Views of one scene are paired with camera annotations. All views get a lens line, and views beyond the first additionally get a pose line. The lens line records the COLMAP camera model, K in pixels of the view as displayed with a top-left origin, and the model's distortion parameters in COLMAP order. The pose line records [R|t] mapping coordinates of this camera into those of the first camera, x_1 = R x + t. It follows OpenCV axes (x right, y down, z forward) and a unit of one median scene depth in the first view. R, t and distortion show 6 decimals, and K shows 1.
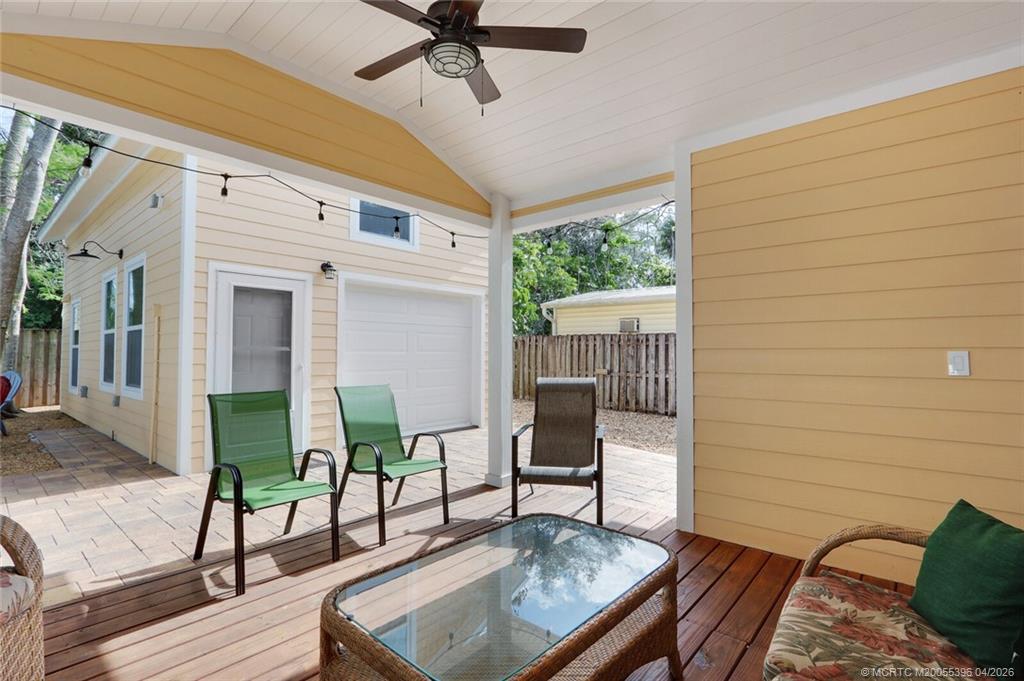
lens RADIAL K [[485.2, 0, 511.0], [0, 485.2, 338.7], [0, 0, 1]] dist [0.002536, 0.000427]
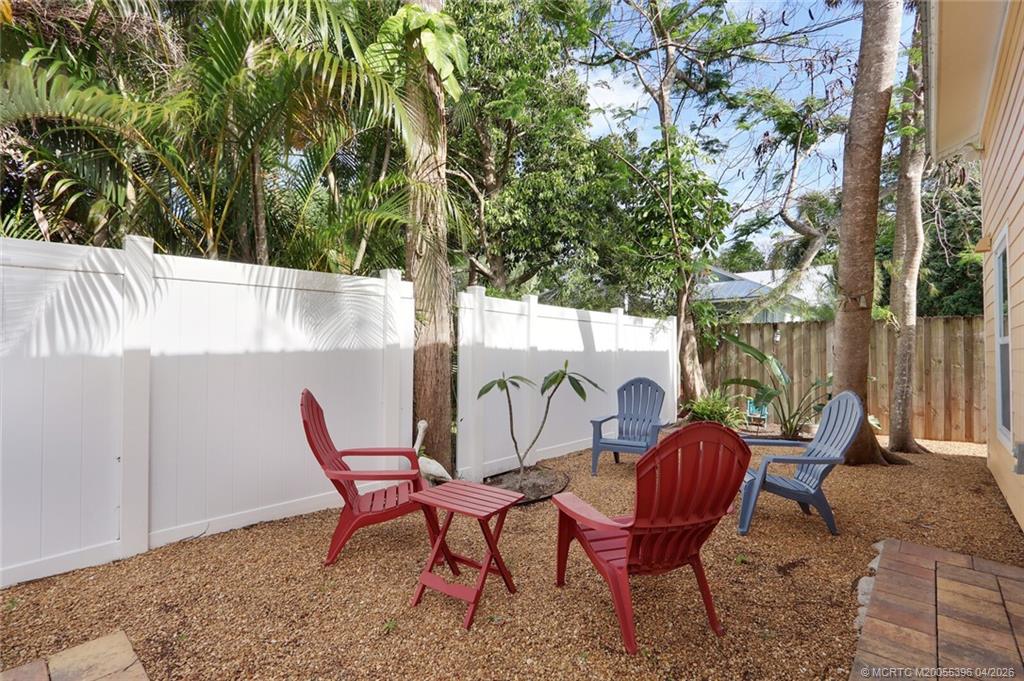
lens RADIAL K [[485.2, 0, 510.9], [0, 485.2, 338.8], [0, 0, 1]] dist [0.002536, 0.000427]
pose [[0.008104, -0.032010, -0.999455, -0.359847], [0.028856, 0.999079, -0.031764, 0.012747], [0.999551, -0.028583, 0.009020, 0.434221]]
